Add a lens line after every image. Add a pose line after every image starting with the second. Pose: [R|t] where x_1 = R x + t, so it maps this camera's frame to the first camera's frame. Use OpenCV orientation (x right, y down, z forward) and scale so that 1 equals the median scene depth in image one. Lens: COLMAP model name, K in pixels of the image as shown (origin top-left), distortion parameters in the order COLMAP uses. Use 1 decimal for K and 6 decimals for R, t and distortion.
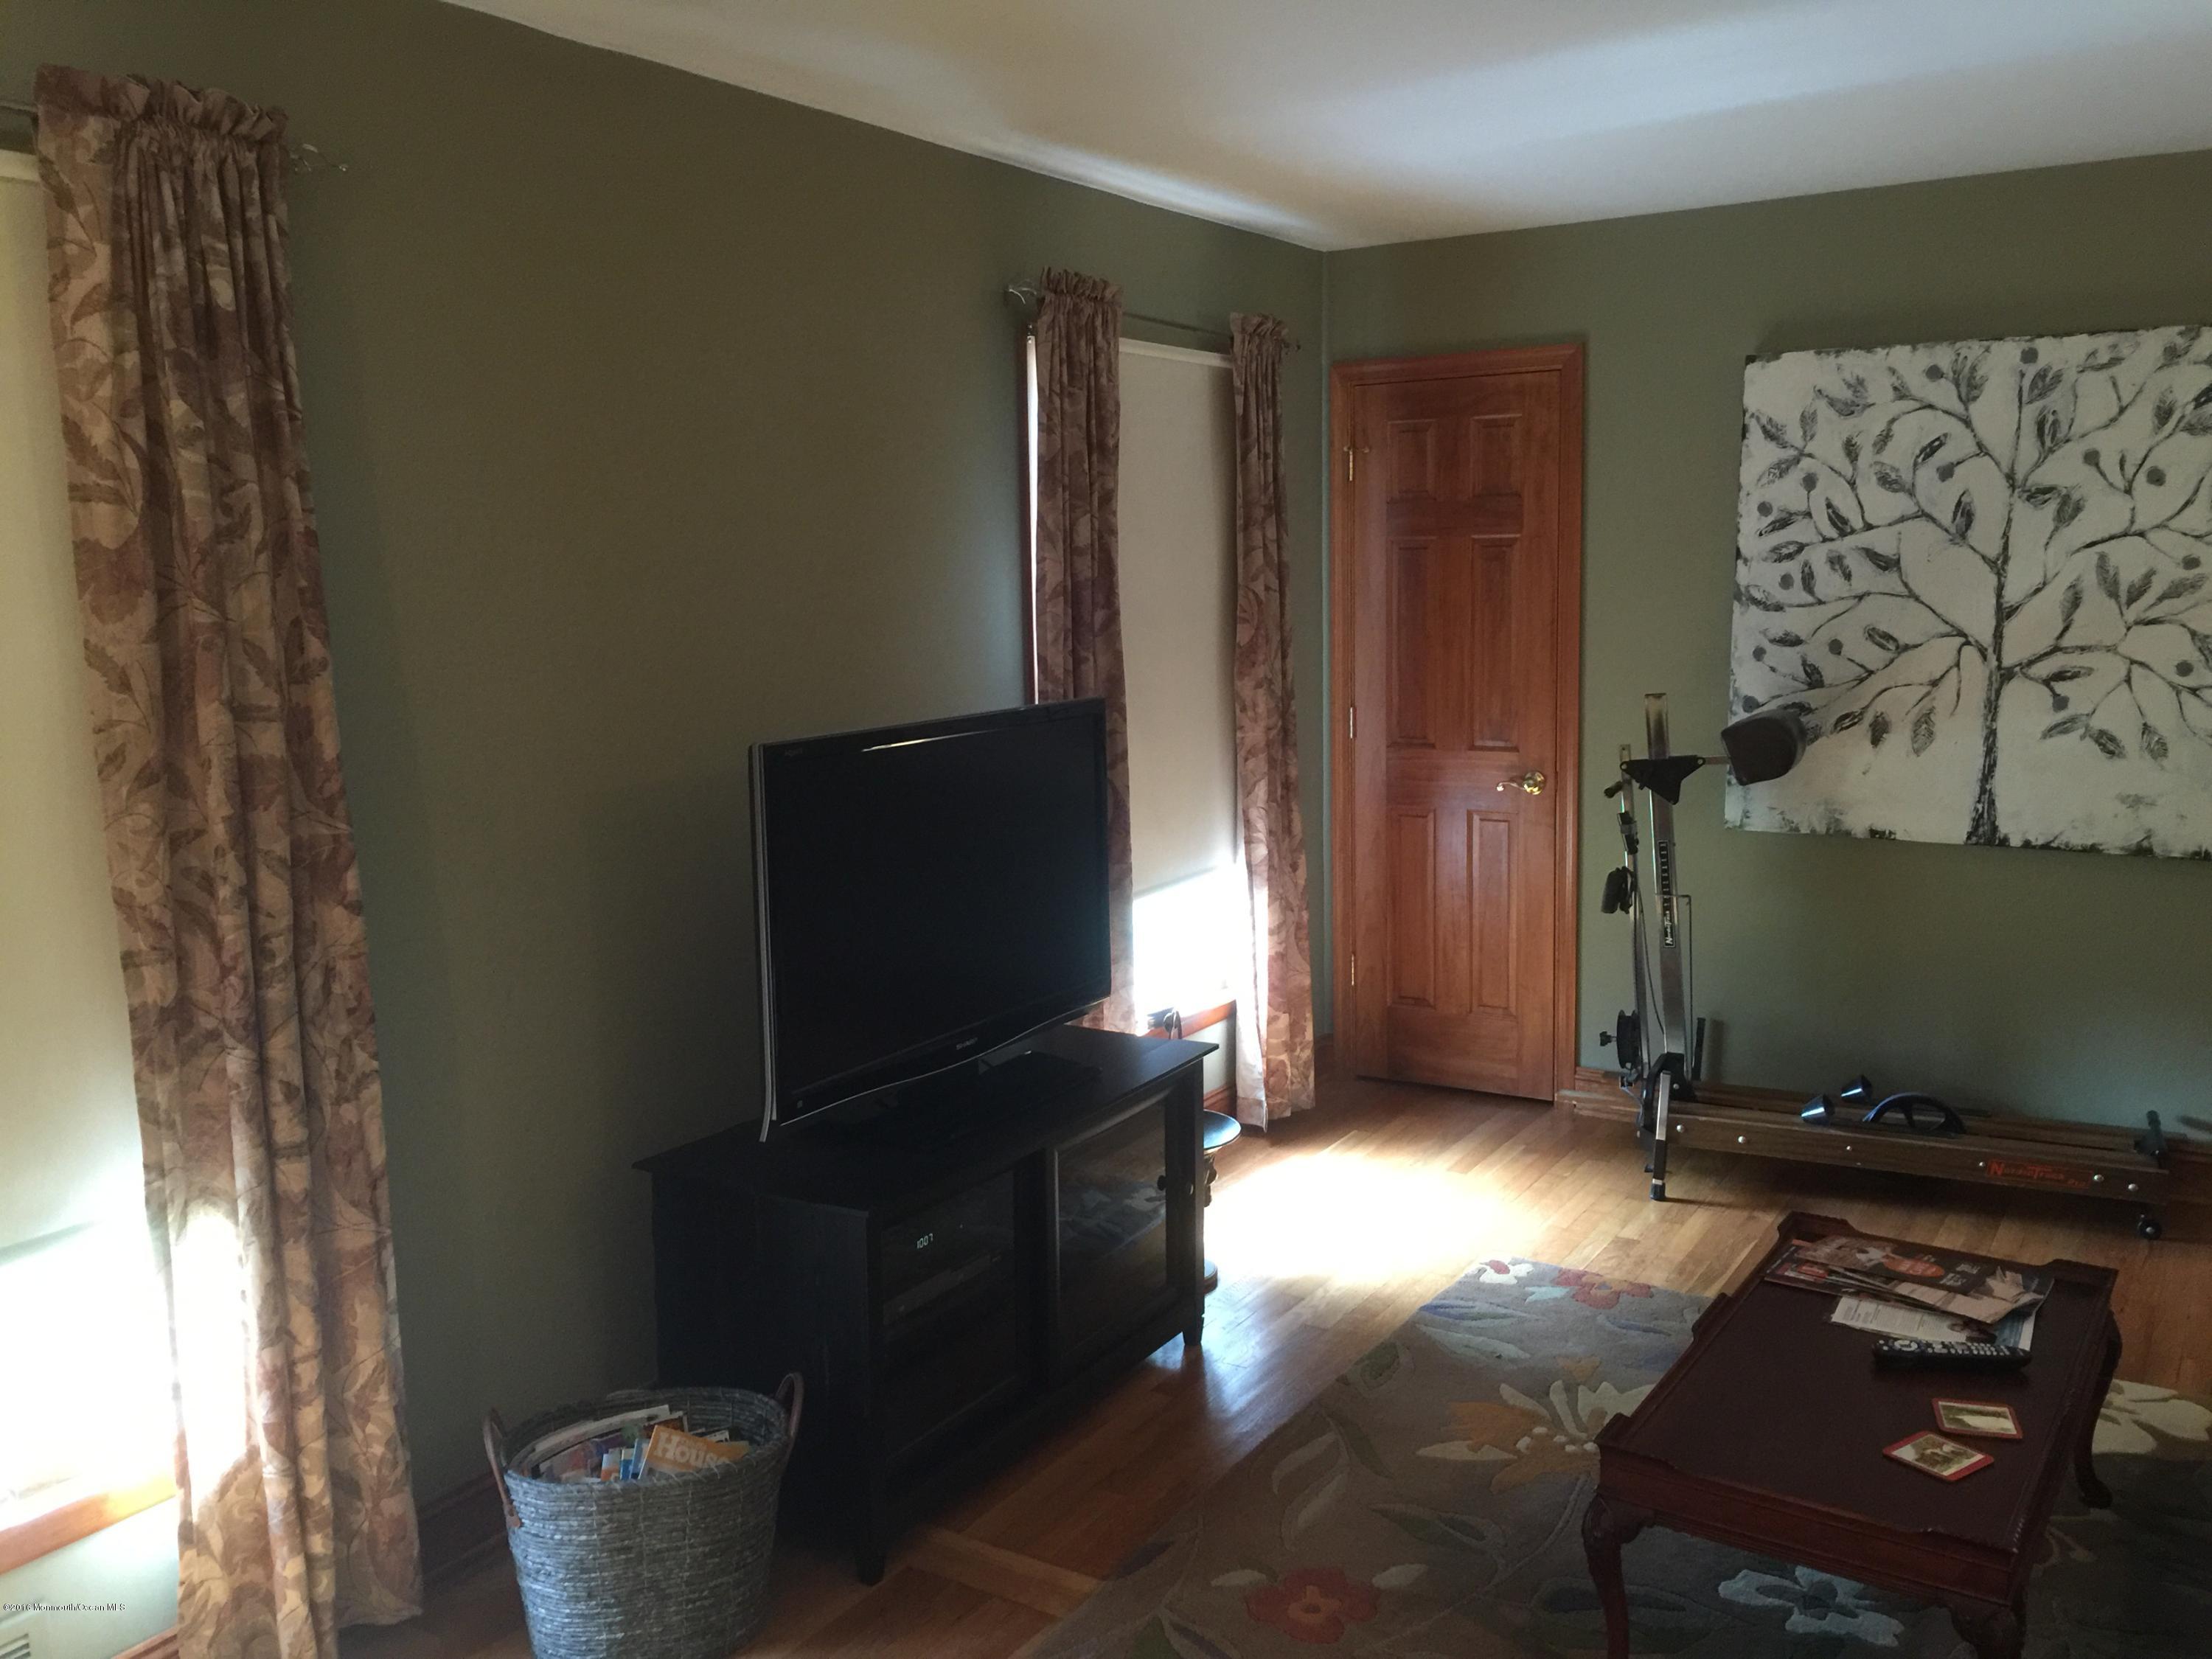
lens RADIAL K [[1948.0, 0, 1101.2], [0, 1948.0, 829.3], [0, 0, 1]] dist [0.070416, -0.103854]
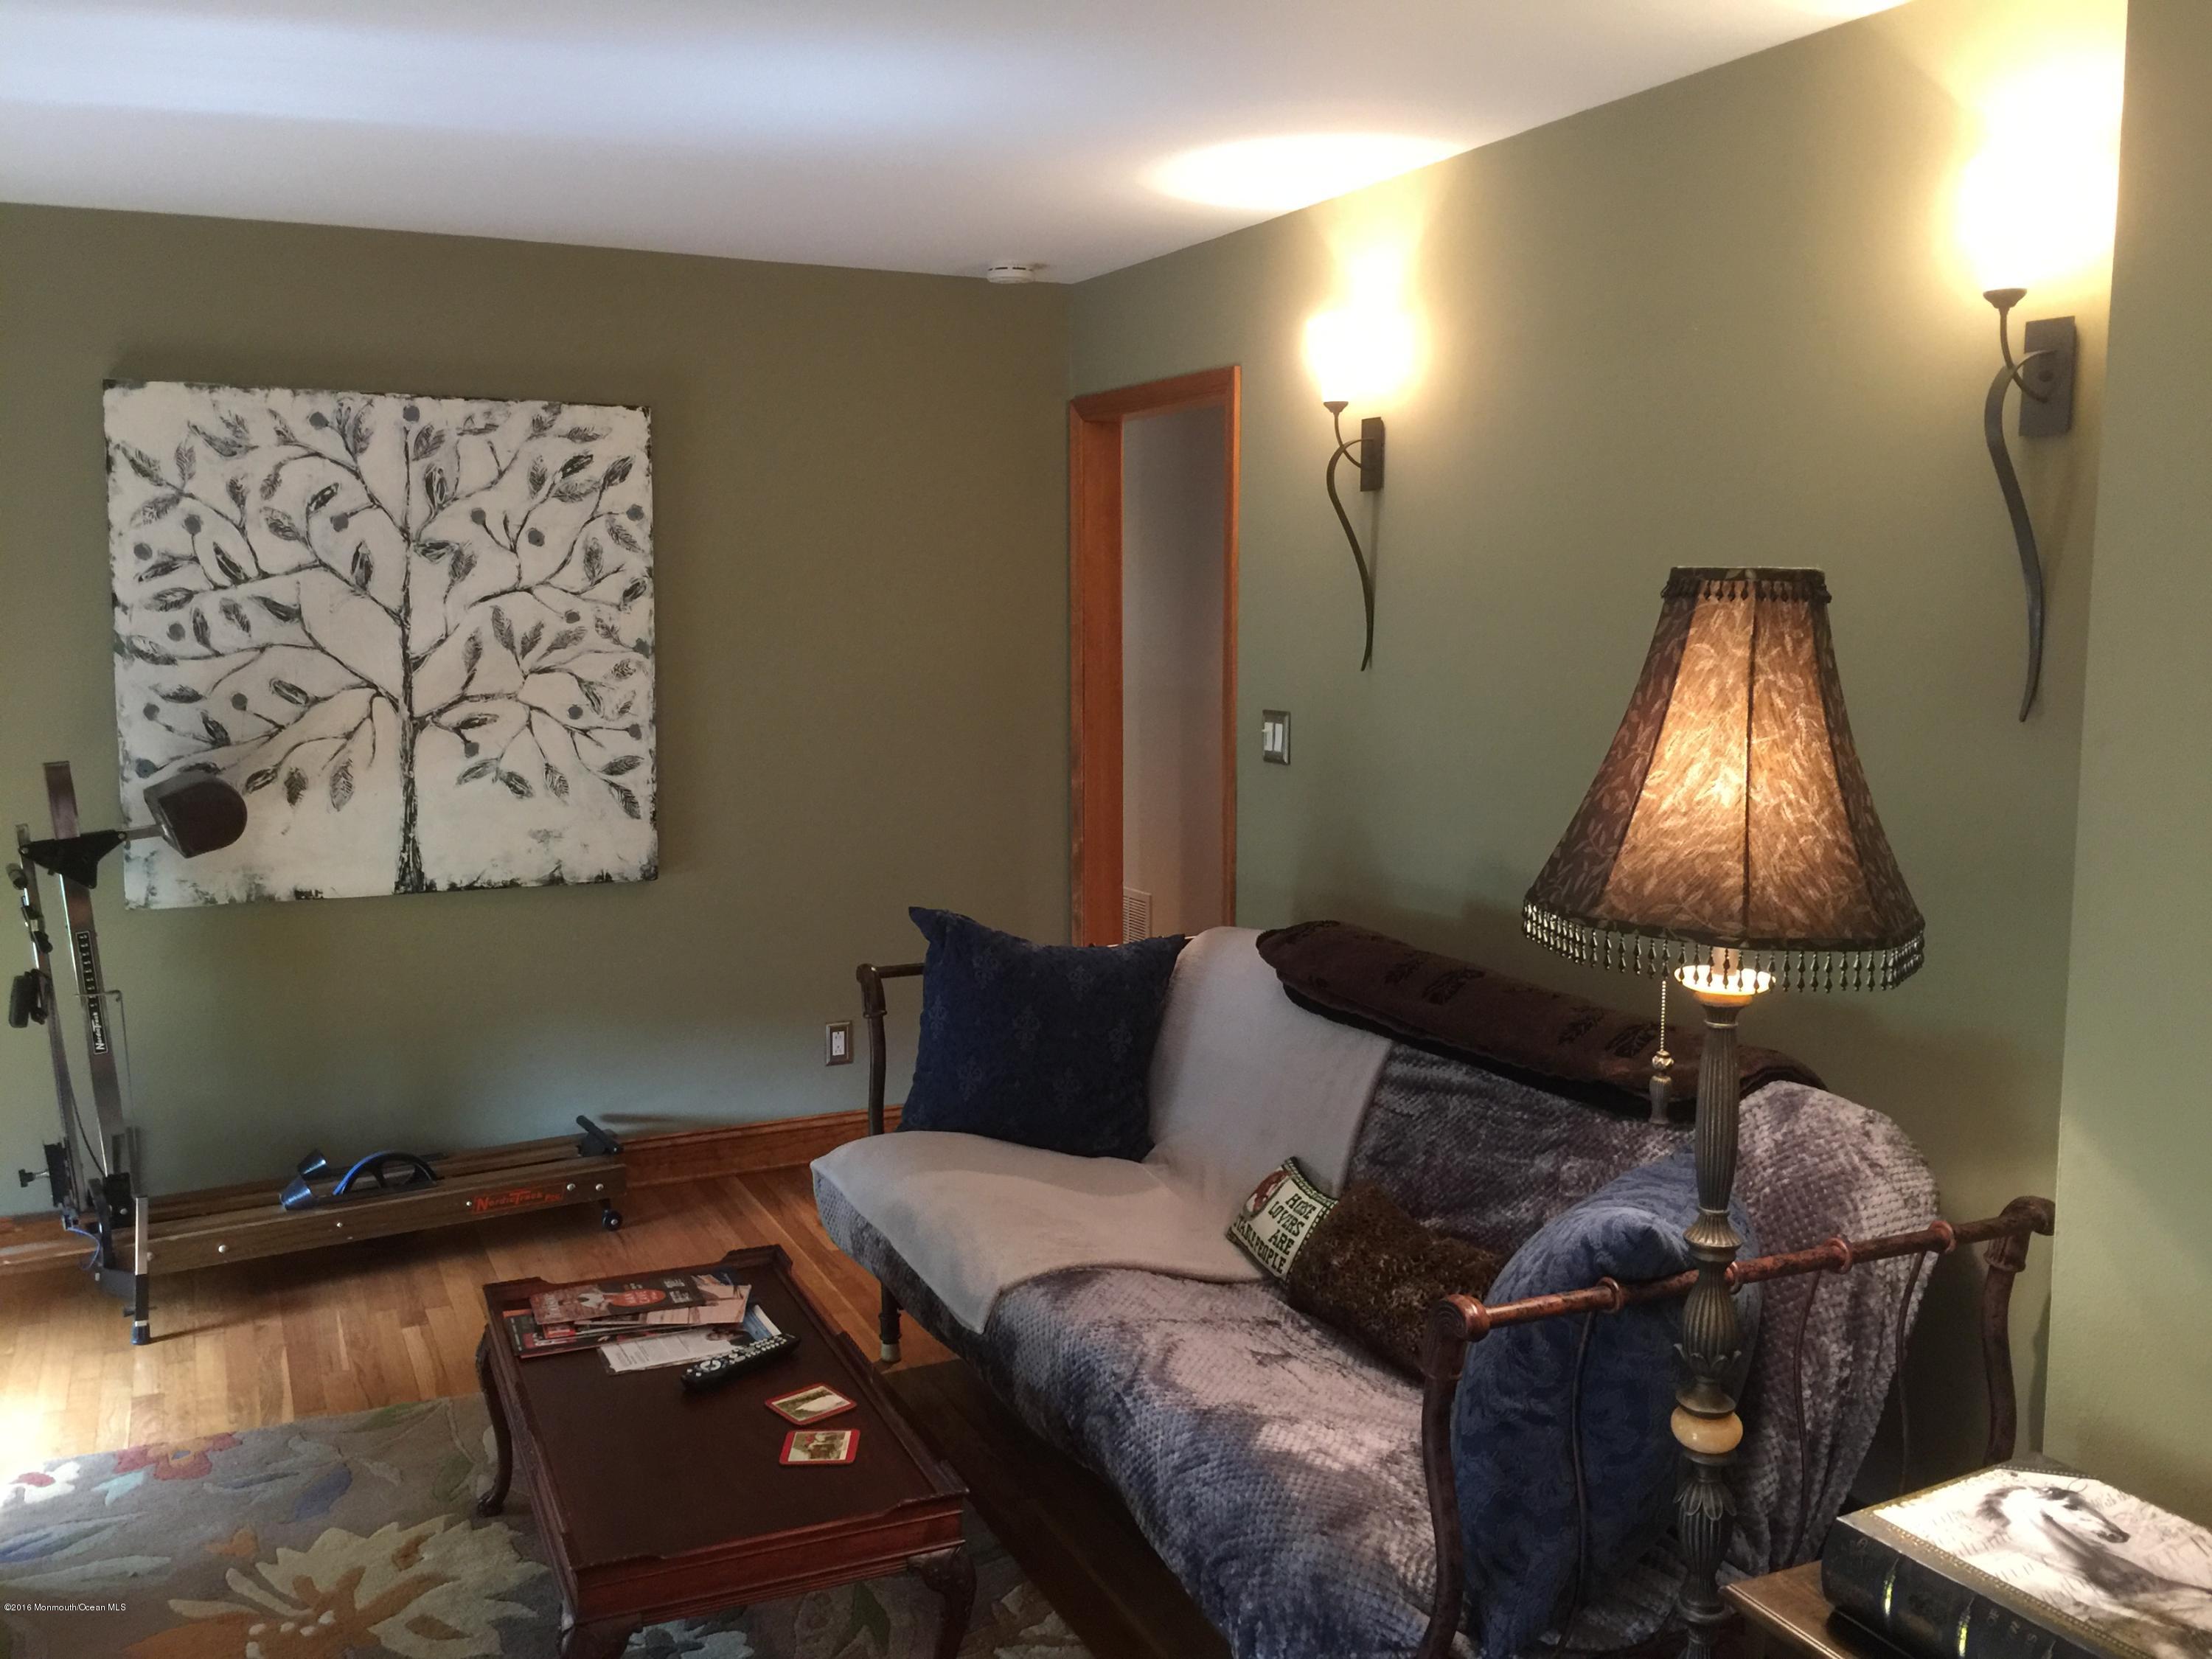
lens RADIAL K [[1948.0, 0, 1100.3], [0, 1948.0, 817.0], [0, 0, 1]] dist [0.070416, -0.103854]
pose [[0.511379, -0.081282, 0.855503, -0.233117], [0.107878, 0.993714, 0.029929, -0.023132], [-0.852558, 0.076985, 0.516932, 0.178160]]
